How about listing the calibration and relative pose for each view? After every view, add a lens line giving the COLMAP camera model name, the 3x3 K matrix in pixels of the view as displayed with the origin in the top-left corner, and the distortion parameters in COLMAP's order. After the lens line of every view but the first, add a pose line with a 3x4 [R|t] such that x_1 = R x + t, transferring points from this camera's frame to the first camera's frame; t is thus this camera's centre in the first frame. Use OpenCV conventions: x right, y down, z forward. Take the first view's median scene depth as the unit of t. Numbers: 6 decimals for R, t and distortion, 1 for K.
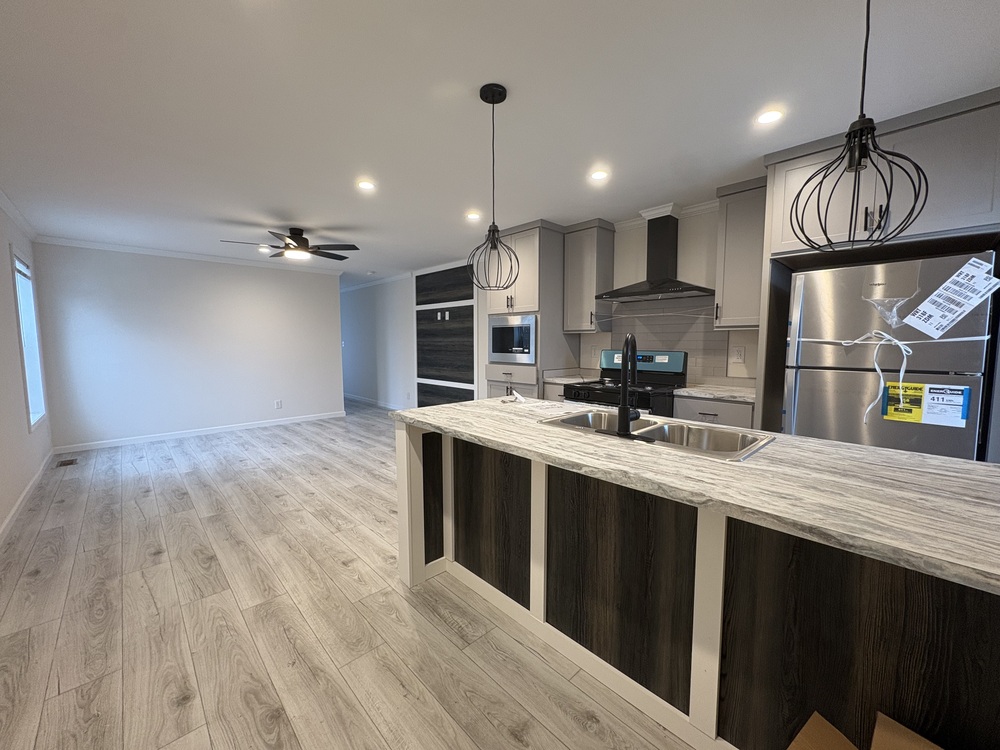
lens RADIAL K [[393.8, 0, 491.6], [0, 393.8, 375.8], [0, 0, 1]] dist [0.011648, -0.000392]
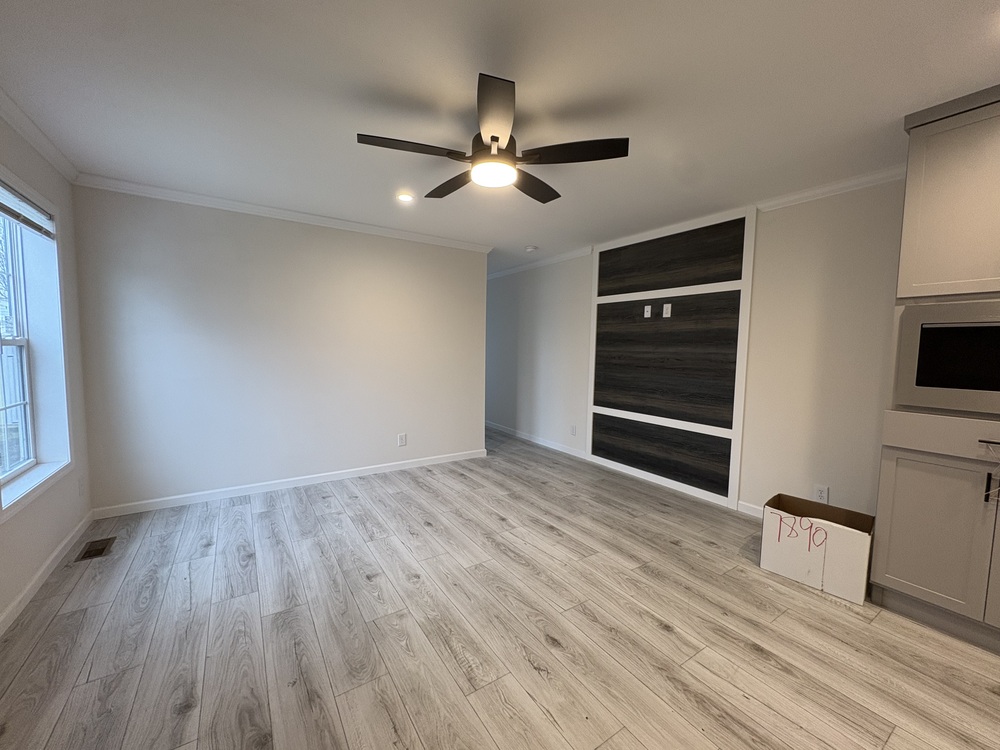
lens RADIAL K [[393.8, 0, 495.8], [0, 393.8, 375.1], [0, 0, 1]] dist [0.011648, -0.000392]
pose [[0.985765, 0.030466, -0.165344, -0.270548], [-0.033061, 0.999369, -0.012967, -0.035423], [0.164844, 0.018249, 0.986151, 0.352361]]
